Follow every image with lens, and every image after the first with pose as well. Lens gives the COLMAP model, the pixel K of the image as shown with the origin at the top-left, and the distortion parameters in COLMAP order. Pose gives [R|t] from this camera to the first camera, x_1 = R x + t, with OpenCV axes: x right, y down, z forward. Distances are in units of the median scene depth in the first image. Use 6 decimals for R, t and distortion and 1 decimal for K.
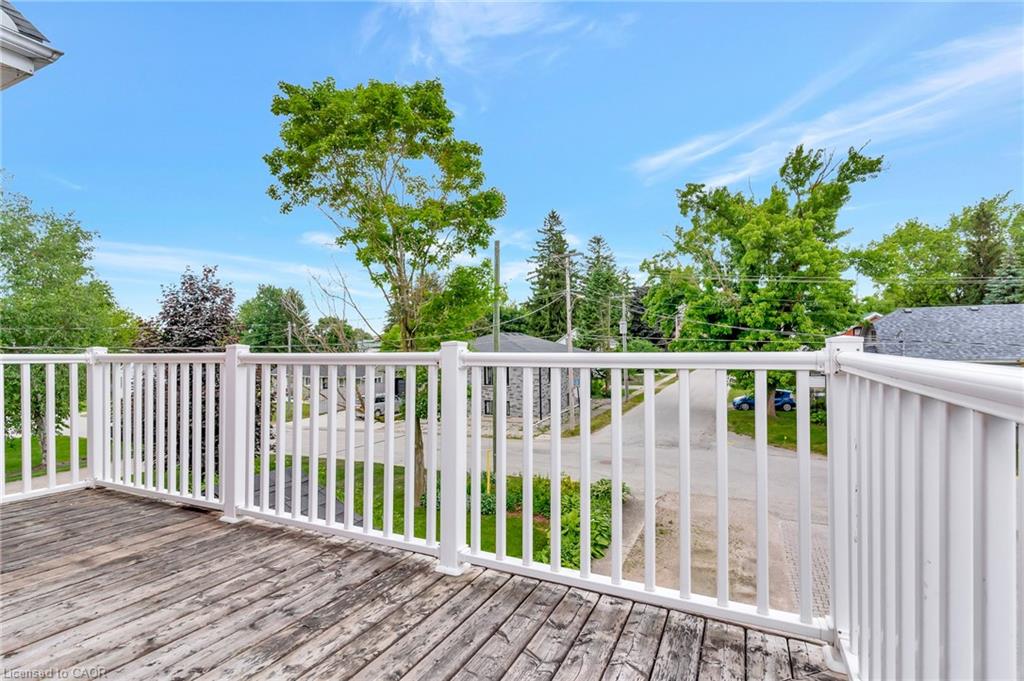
lens RADIAL K [[493.0, 0, 513.4], [0, 493.0, 344.9], [0, 0, 1]] dist [0.002259, 0.002440]
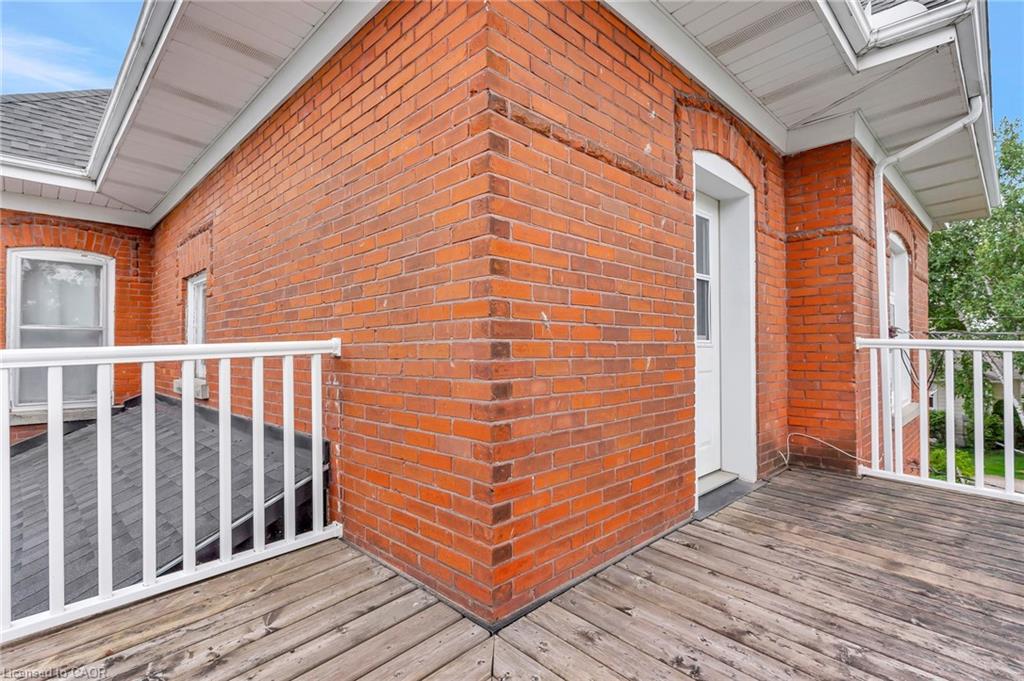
lens RADIAL K [[493.0, 0, 514.0], [0, 493.0, 337.7], [0, 0, 1]] dist [0.002259, 0.002440]
pose [[-0.335630, 0.001369, -0.941993, 0.252741], [0.012421, 0.999918, -0.002973, 0.007371], [0.941912, -0.012698, -0.335619, 0.662406]]
